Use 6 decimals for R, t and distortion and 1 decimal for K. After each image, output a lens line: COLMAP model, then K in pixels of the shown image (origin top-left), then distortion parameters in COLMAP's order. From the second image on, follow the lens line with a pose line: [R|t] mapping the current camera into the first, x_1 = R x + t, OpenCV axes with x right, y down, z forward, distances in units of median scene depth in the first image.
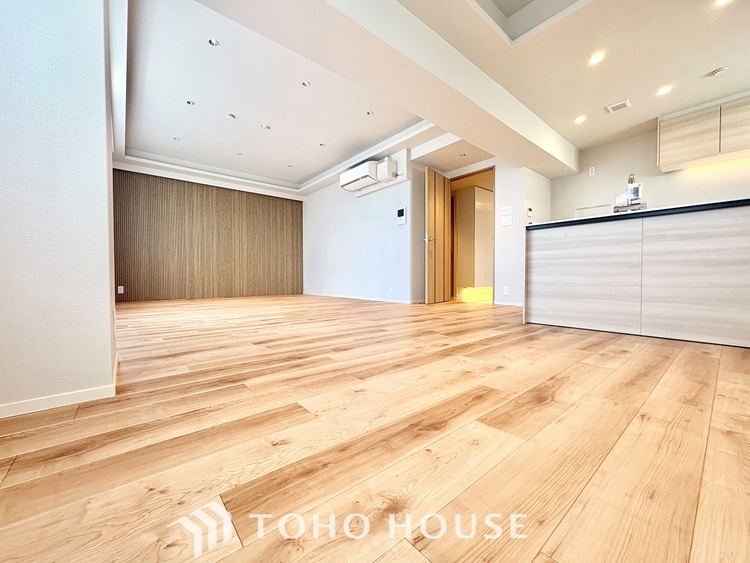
lens RADIAL K [[299.9, 0, 375.3], [0, 299.9, 280.3], [0, 0, 1]] dist [0.001716, -0.000464]
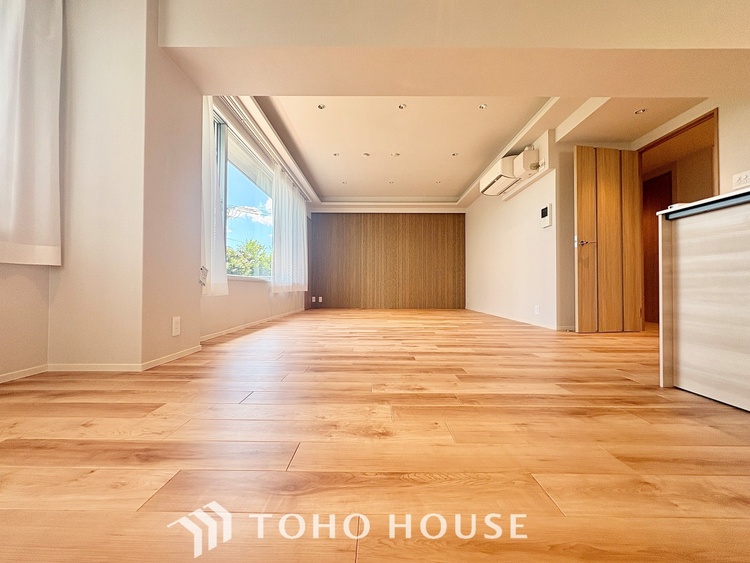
lens RADIAL K [[299.9, 0, 376.0], [0, 299.9, 280.7], [0, 0, 1]] dist [0.001716, -0.000464]
pose [[0.761354, -0.009876, -0.648261, 0.277631], [-0.013597, 0.999421, -0.031194, -0.017734], [0.648193, 0.032565, 0.760779, 0.135034]]
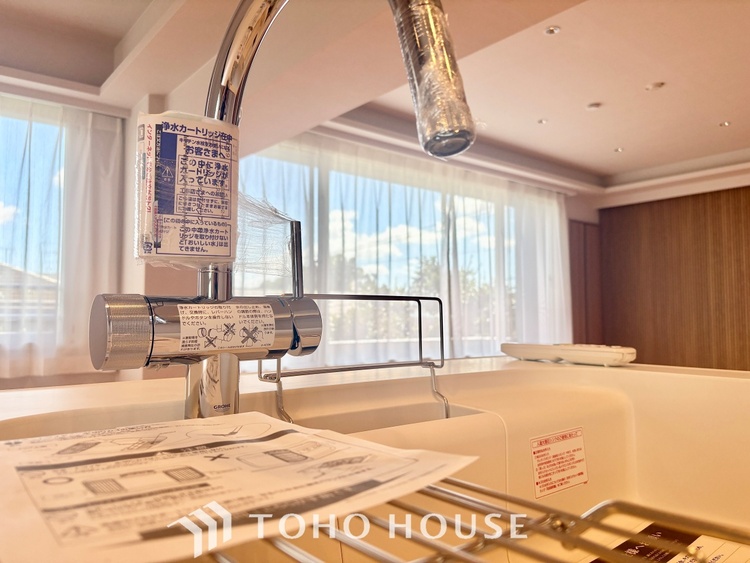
lens RADIAL K [[584.1, 0, 376.1], [0, 584.1, 282.1], [0, 0, 1]] dist [0.002854, 0.004112]
pose [[-0.000167, -0.069962, -0.997550, 0.567062], [-0.009280, 0.997507, -0.069958, -0.115872], [0.999957, 0.009246, -0.000816, 0.537785]]
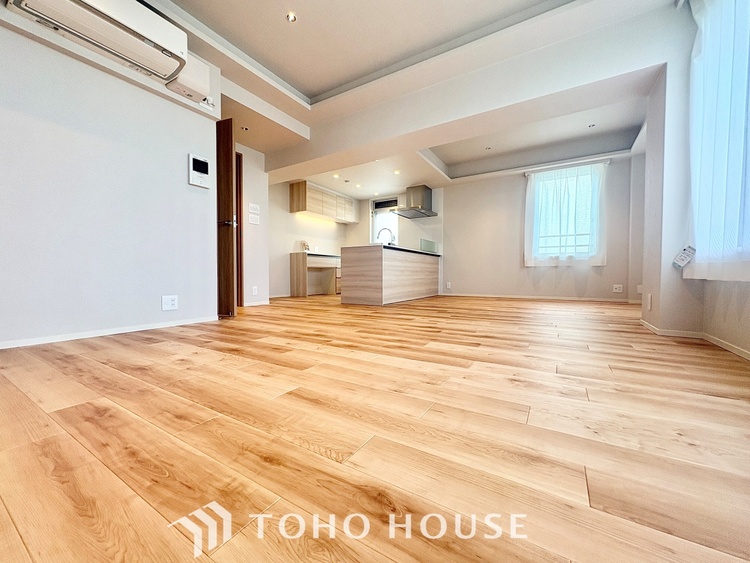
lens RADIAL K [[299.9, 0, 377.2], [0, 299.9, 280.4], [0, 0, 1]] dist [0.001716, -0.000464]
pose [[-0.321194, -0.015785, 0.946882, -0.617773], [0.012775, 0.999698, 0.020999, -0.015296], [-0.946927, 0.018841, -0.320895, 0.942270]]
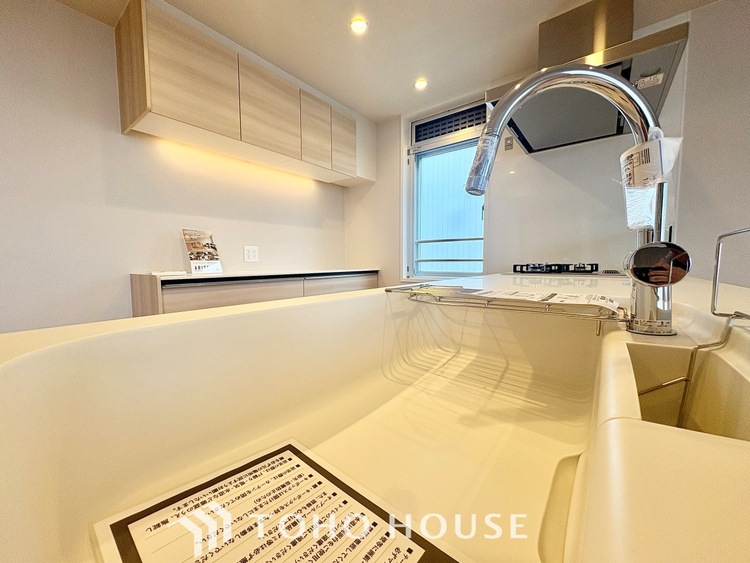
lens RADIAL K [[299.9, 0, 376.6], [0, 299.9, 284.6], [0, 0, 1]] dist [0.001716, -0.000464]
pose [[-0.202854, -0.070534, 0.976665, 0.359003], [0.018461, 0.996950, 0.075834, -0.127454], [-0.979035, 0.033413, -0.200933, 0.626984]]
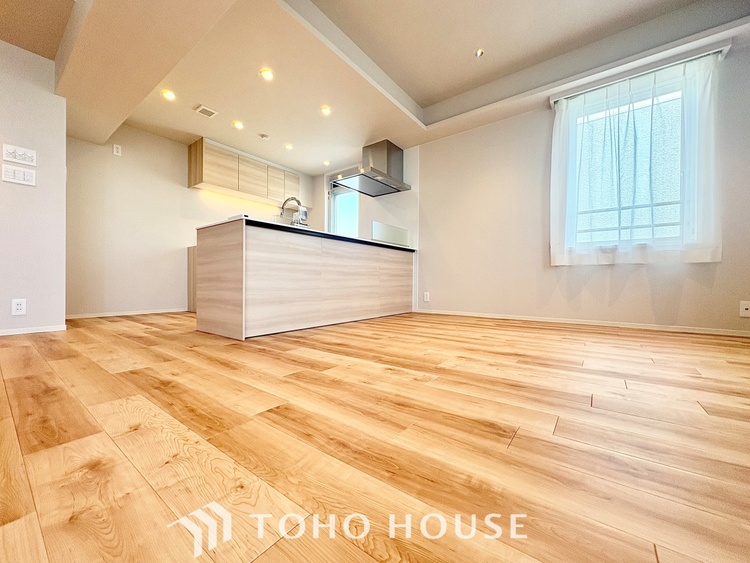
lens RADIAL K [[299.9, 0, 374.8], [0, 299.9, 280.7], [0, 0, 1]] dist [0.001716, -0.000464]
pose [[-0.222068, 0.003546, 0.975025, -0.217695], [0.008035, 0.999966, -0.001807, -0.006013], [-0.974998, 0.007433, -0.222089, 0.509961]]
